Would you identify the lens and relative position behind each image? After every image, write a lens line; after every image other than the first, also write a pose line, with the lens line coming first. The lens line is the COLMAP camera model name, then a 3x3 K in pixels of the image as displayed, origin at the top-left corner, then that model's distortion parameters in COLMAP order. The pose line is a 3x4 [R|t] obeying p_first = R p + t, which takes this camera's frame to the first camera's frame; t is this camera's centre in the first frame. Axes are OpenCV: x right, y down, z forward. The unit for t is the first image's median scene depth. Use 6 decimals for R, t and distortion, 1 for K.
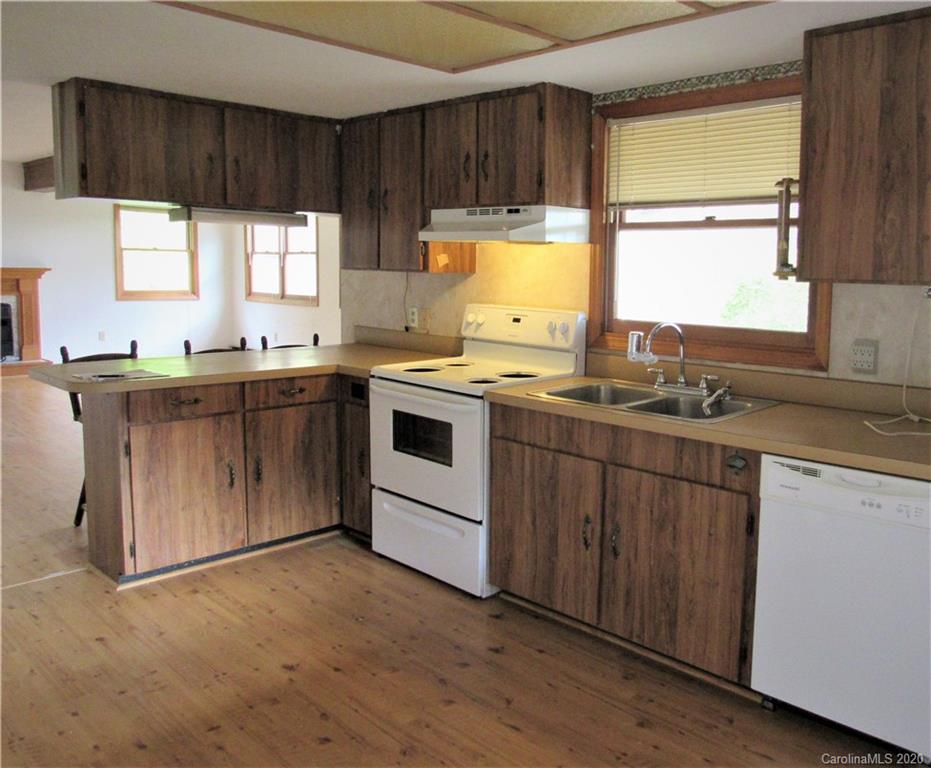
lens RADIAL K [[782.4, 0, 531.9], [0, 782.4, 344.4], [0, 0, 1]] dist [-0.009056, 0.004559]
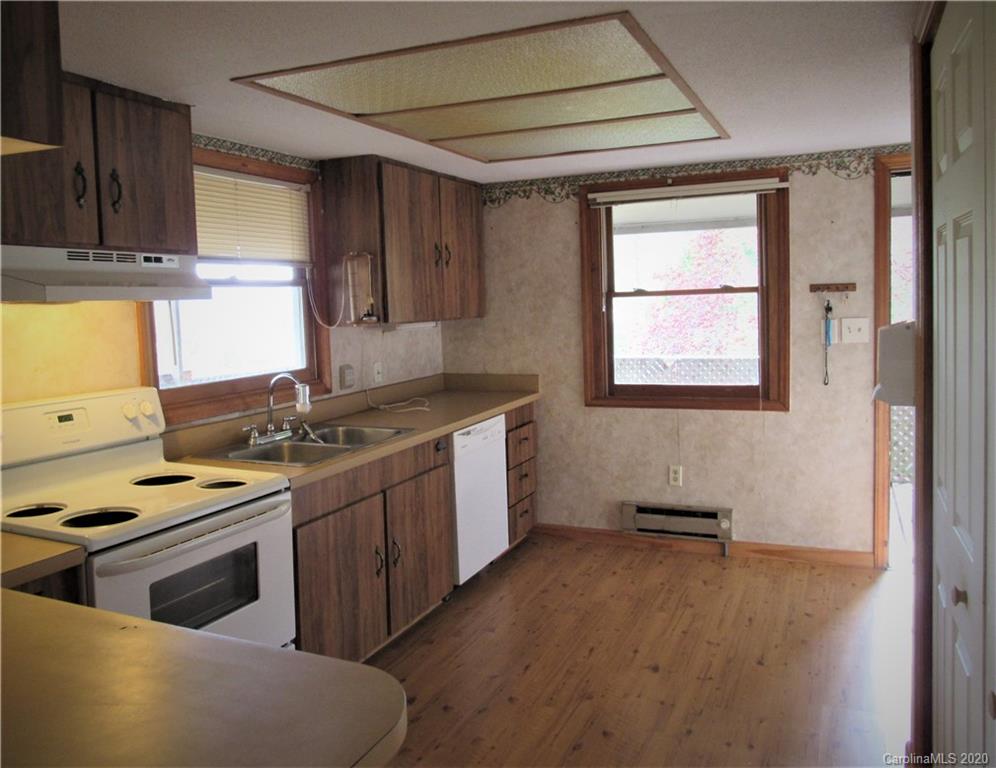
lens RADIAL K [[817.7, 0, 498.4], [0, 817.7, 344.5], [0, 0, 1]] dist [-0.000288, -0.001121]
pose [[-0.324989, -0.065287, 0.943462, -0.829350], [0.114457, 0.987566, 0.107765, -0.132053], [-0.938766, 0.143008, -0.313475, 0.911016]]
